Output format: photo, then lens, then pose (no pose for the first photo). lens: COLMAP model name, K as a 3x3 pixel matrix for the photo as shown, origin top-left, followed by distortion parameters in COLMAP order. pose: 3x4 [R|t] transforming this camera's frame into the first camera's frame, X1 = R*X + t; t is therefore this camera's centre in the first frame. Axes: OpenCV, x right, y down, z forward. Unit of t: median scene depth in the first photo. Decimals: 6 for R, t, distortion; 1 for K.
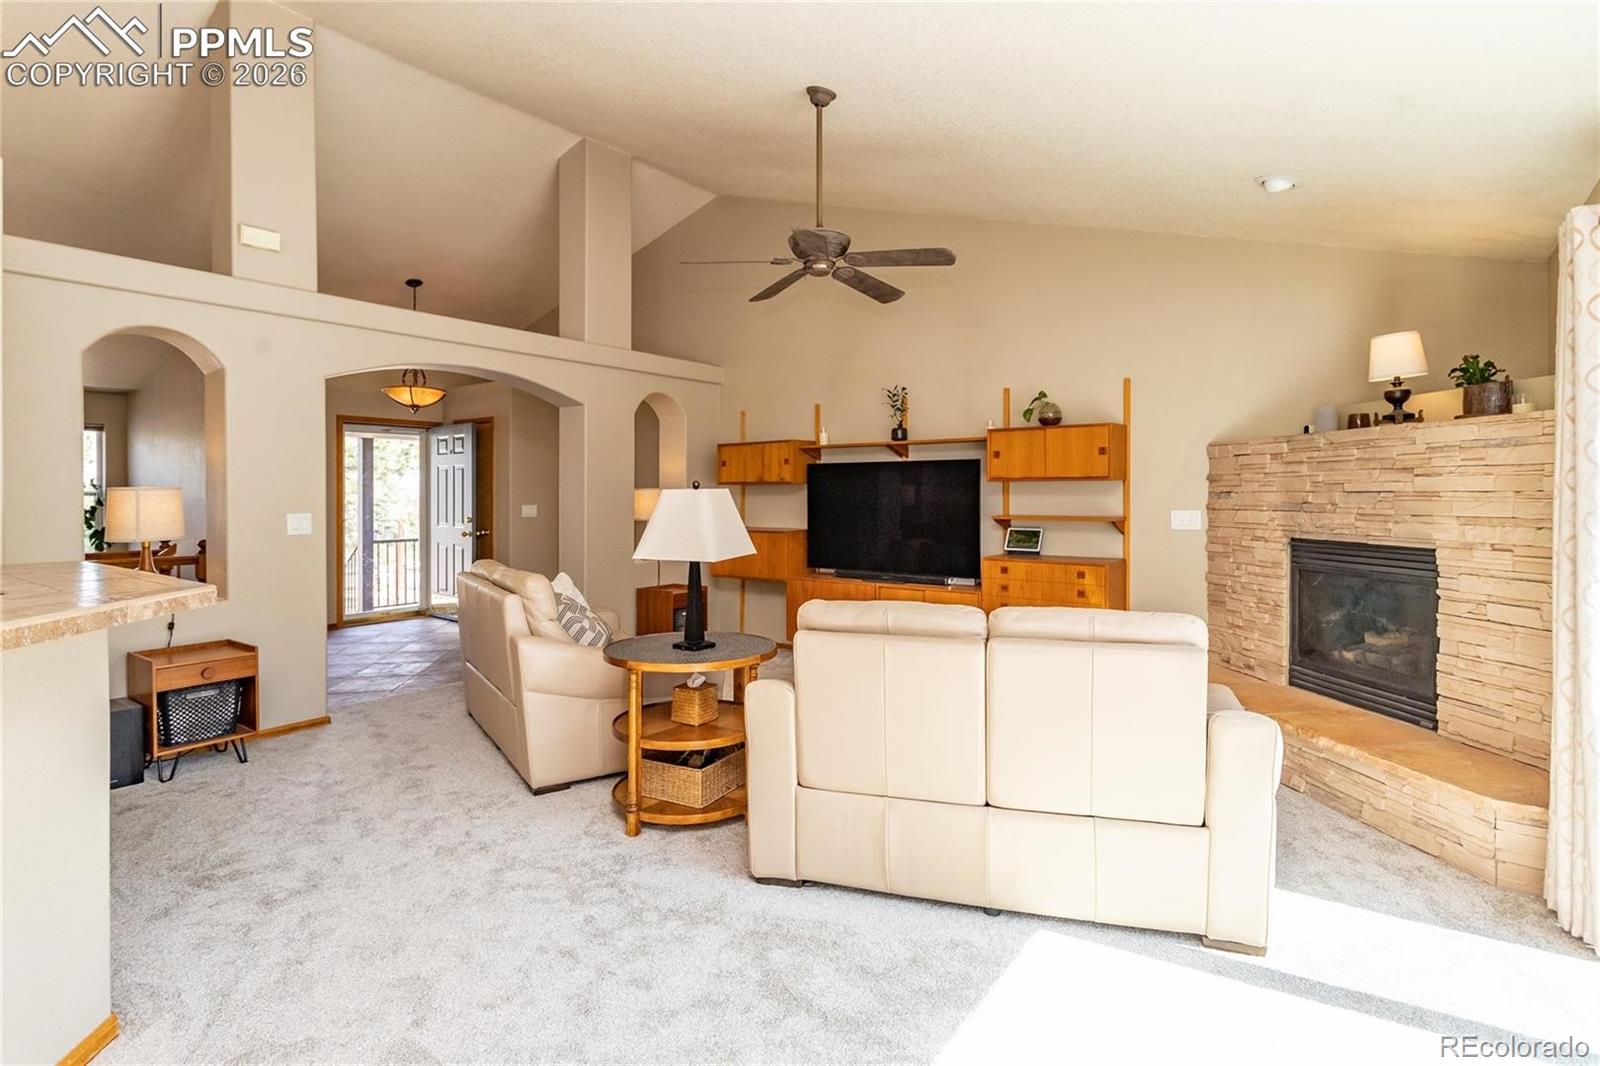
lens RADIAL K [[805.1, 0, 798.9], [0, 805.1, 504.7], [0, 0, 1]] dist [-0.000305, 0.000731]
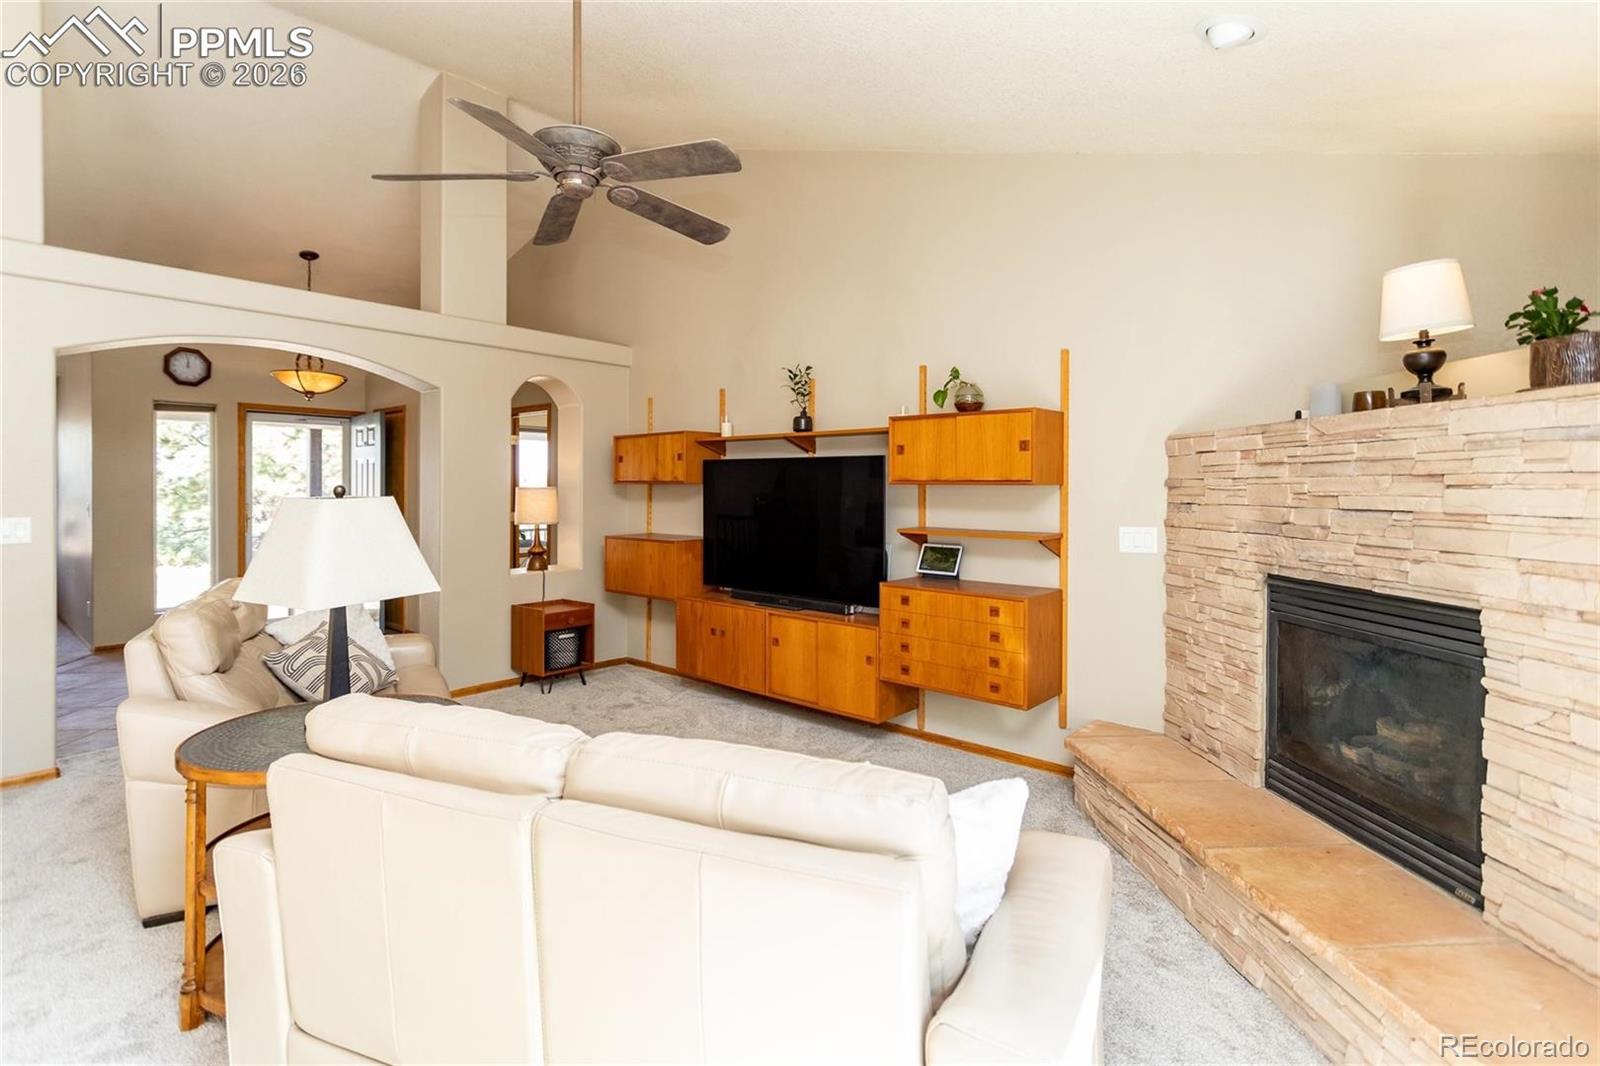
lens RADIAL K [[788.7, 0, 808.7], [0, 788.7, 492.7], [0, 0, 1]] dist [-0.000442, 0.001066]
pose [[0.998088, 0.009070, -0.061132, 0.245582], [-0.009536, 0.999928, -0.007337, -0.017474], [0.061061, 0.007906, 0.998103, 0.287254]]
